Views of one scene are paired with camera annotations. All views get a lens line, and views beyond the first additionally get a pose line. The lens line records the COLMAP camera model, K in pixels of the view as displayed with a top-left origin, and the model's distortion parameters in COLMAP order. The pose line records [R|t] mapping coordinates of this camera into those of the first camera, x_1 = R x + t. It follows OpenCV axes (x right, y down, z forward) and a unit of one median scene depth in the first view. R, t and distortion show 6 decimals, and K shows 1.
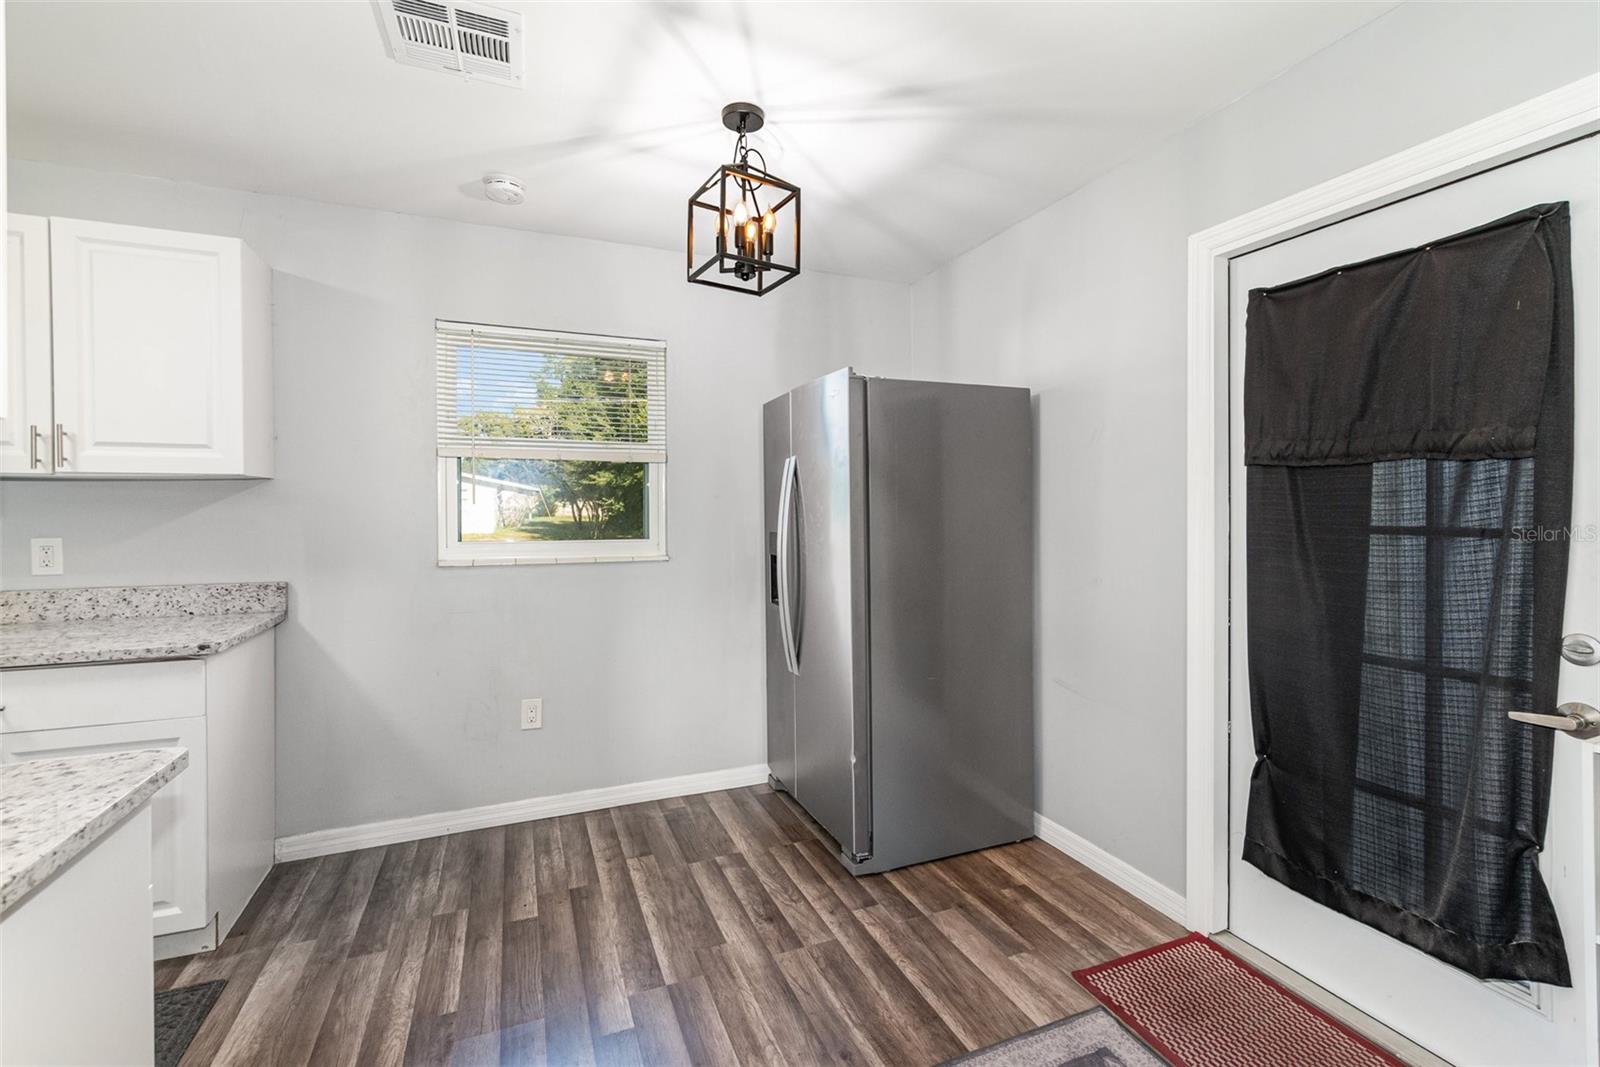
lens RADIAL K [[701.1, 0, 791.1], [0, 701.1, 504.7], [0, 0, 1]] dist [-0.000554, 0.000214]
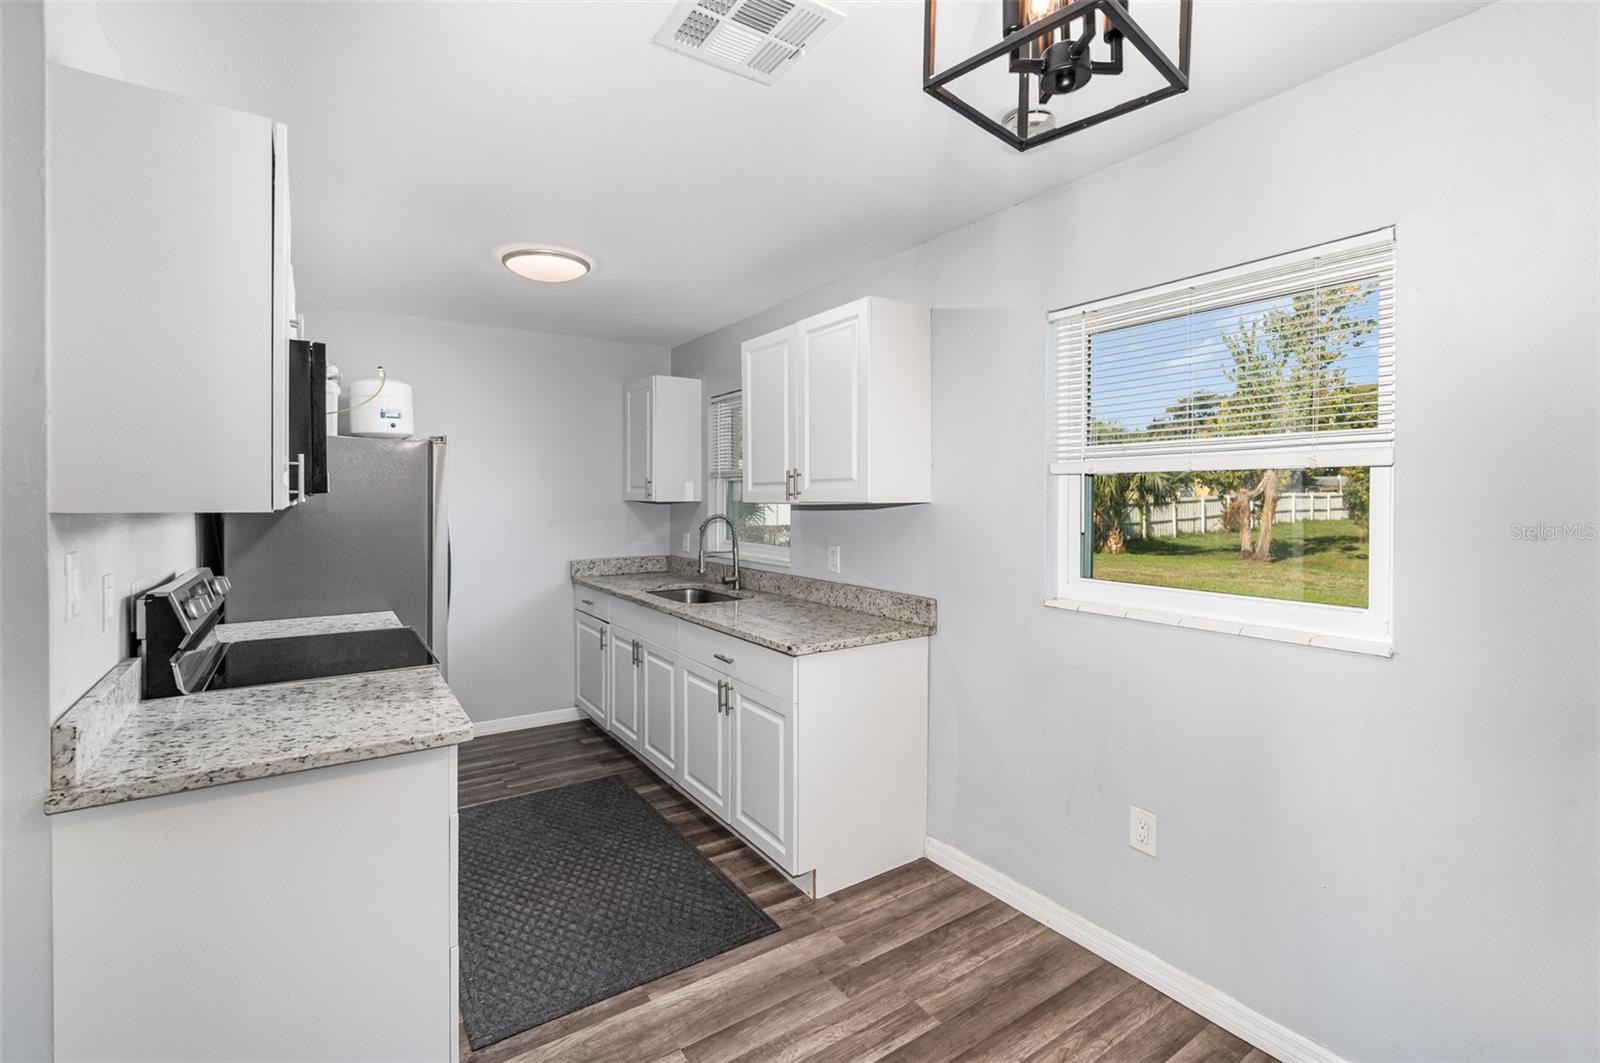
lens RADIAL K [[701.1, 0, 832.9], [0, 701.1, 508.7], [0, 0, 1]] dist [-0.000554, 0.000214]
pose [[0.233964, 0.016667, -0.972102, 0.350287], [-0.002284, 0.999860, 0.016593, -0.057495], [0.972243, -0.001662, 0.233969, 0.761335]]
